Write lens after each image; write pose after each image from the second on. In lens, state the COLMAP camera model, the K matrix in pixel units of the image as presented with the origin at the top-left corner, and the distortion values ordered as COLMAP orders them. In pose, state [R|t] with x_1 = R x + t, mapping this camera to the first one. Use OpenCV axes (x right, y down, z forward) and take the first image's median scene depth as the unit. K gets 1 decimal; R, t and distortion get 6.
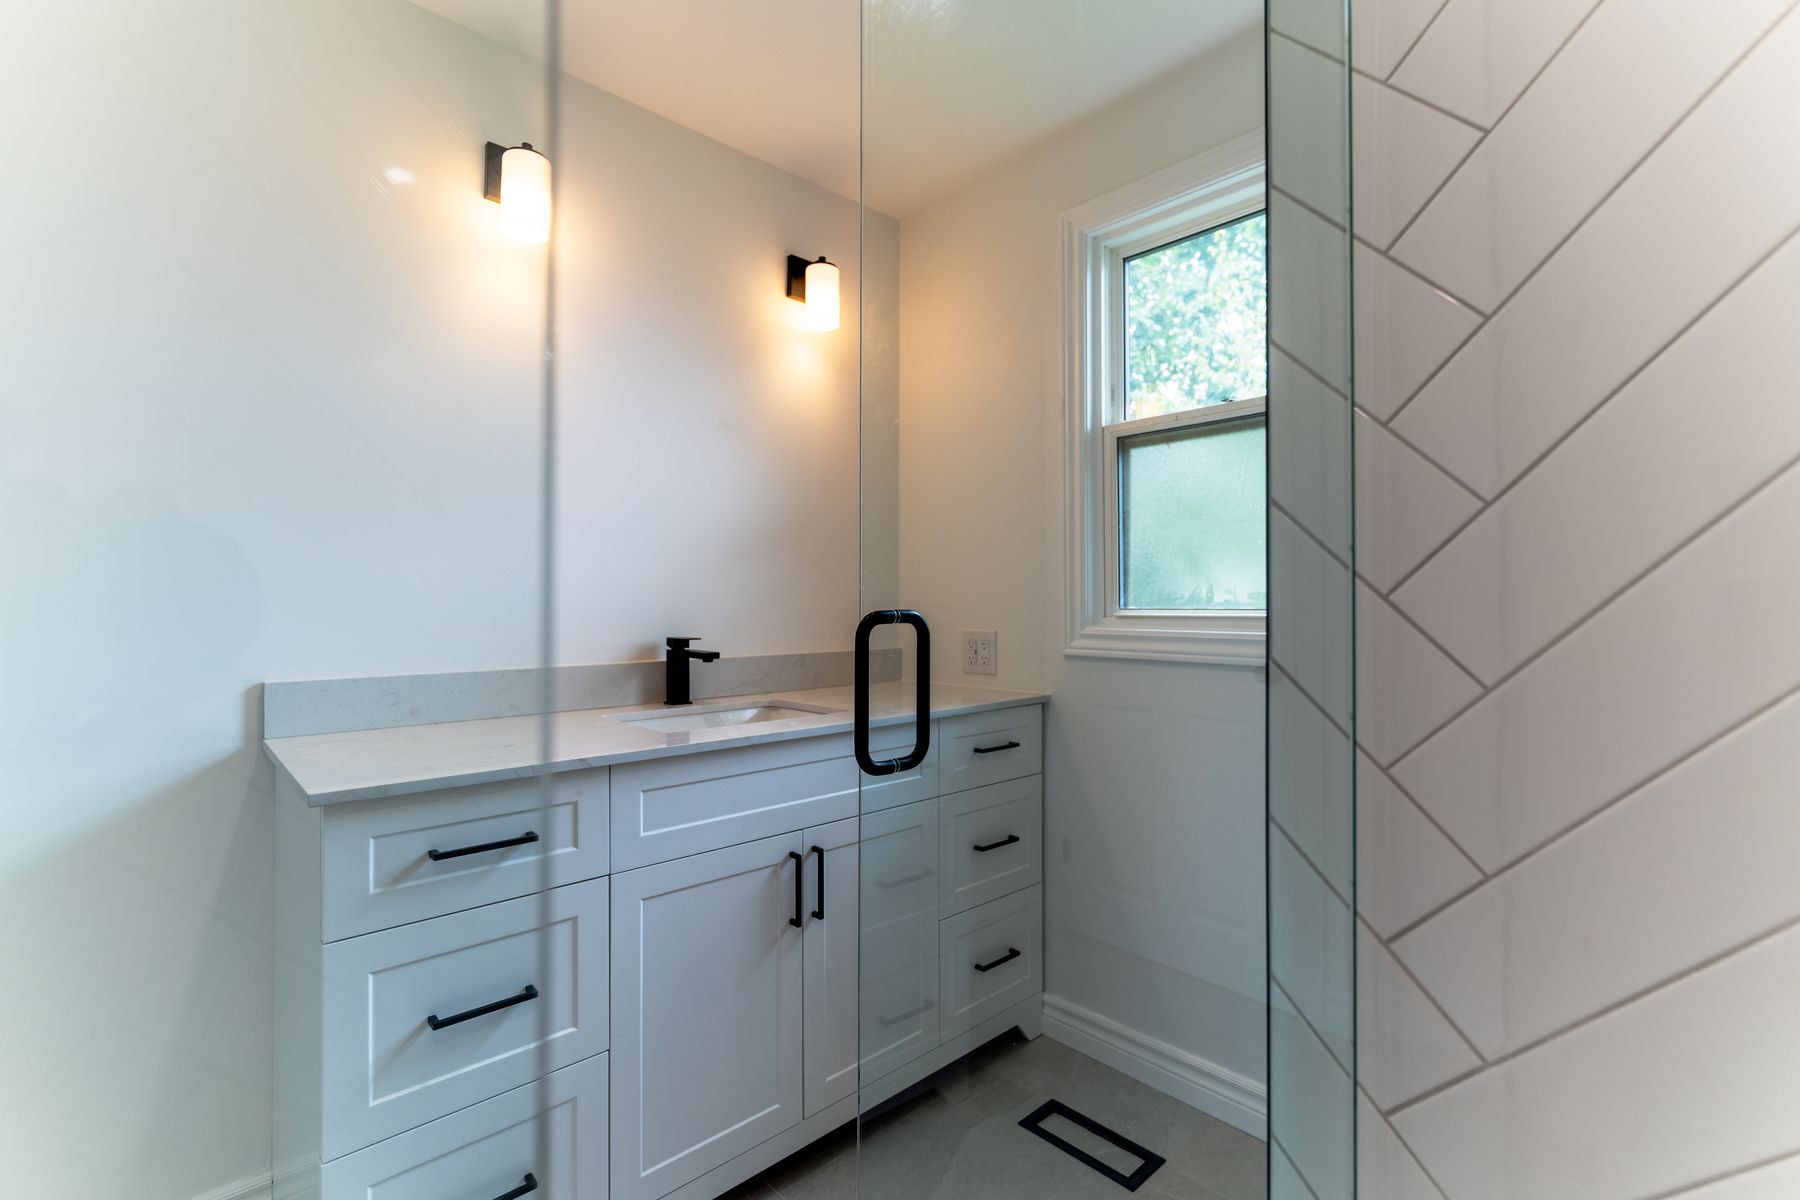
lens RADIAL K [[790.3, 0, 900.0], [0, 790.3, 600.0], [0, 0, 1]] dist [-0.000618, 0.000428]
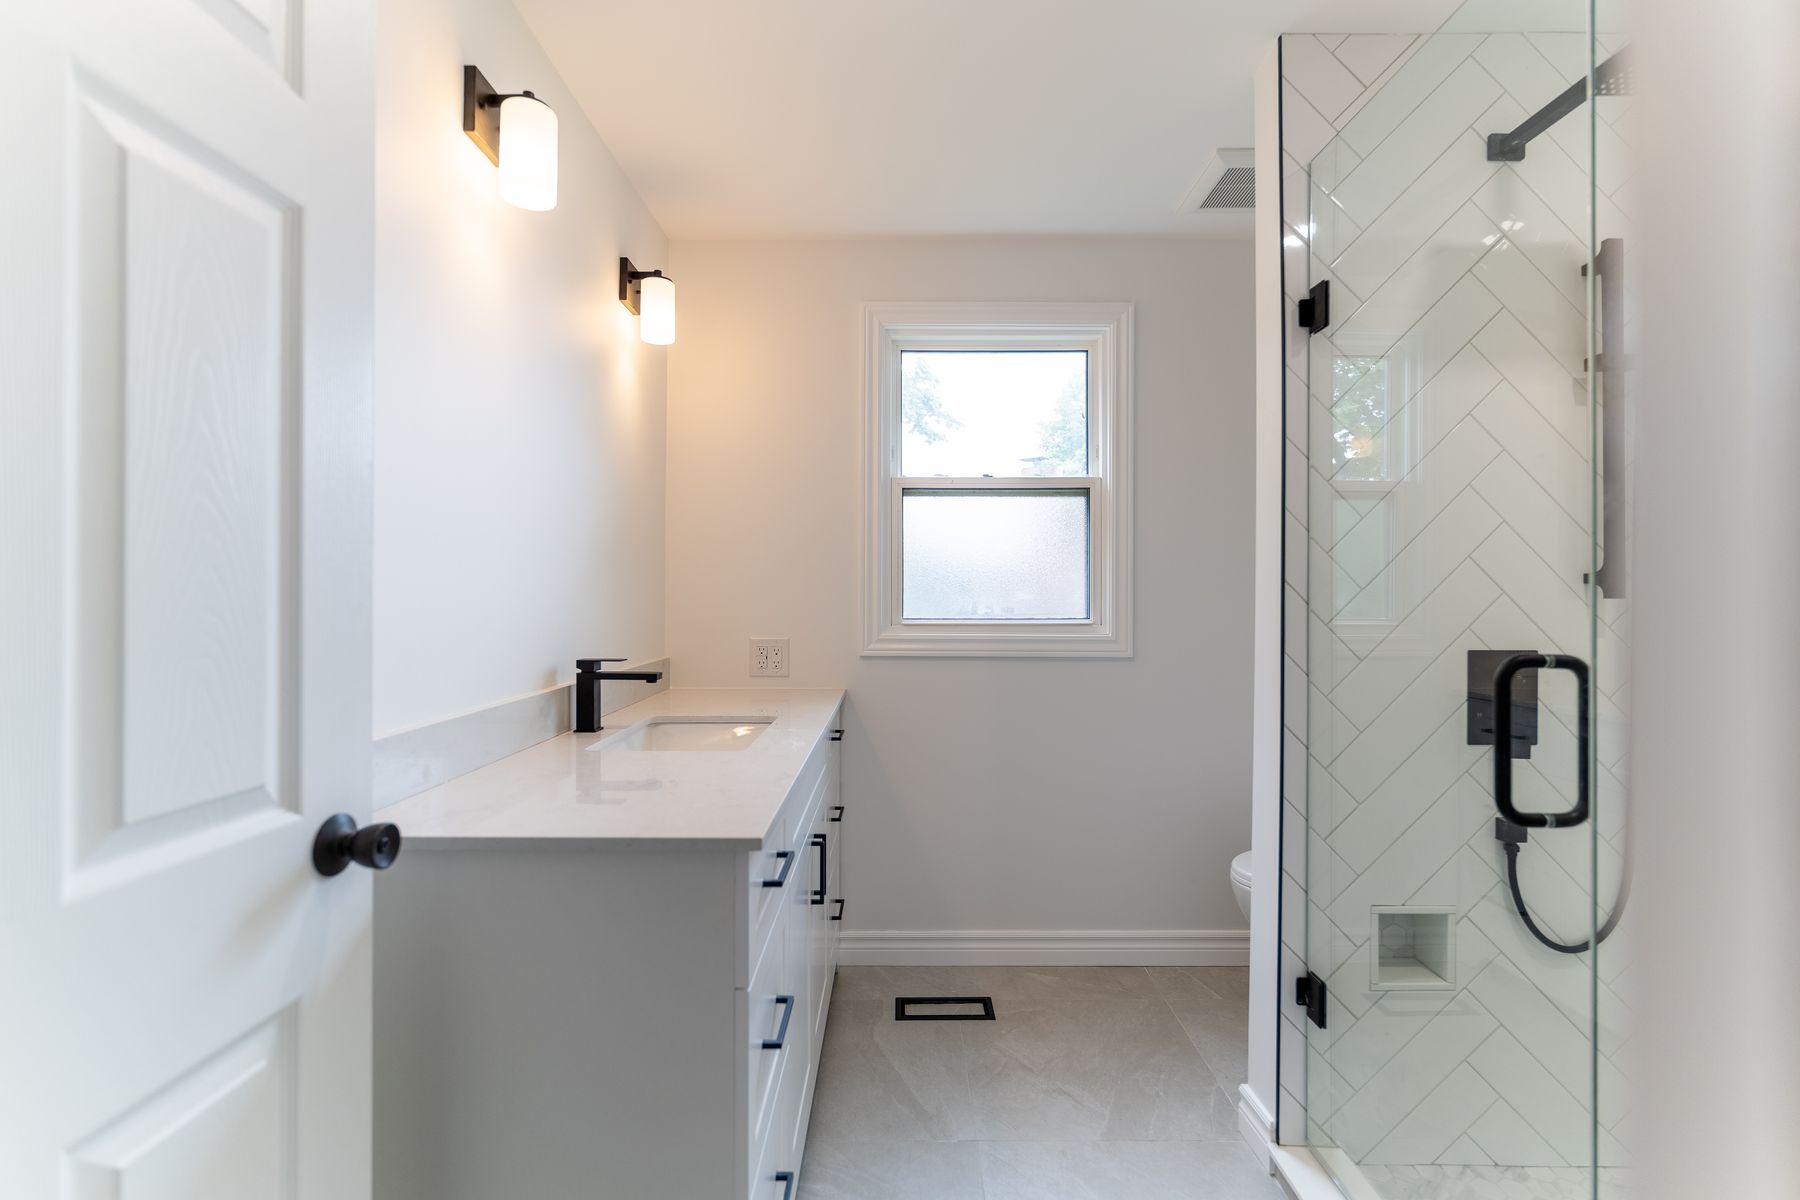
lens RADIAL K [[793.2, 0, 900.0], [0, 793.2, 600.0], [0, 0, 1]] dist [-0.011511, 0.008701]
pose [[0.689929, -0.001438, 0.723876, -0.682578], [-0.005720, 0.999956, 0.007438, -0.029733], [-0.723855, -0.009272, 0.689890, 0.094580]]
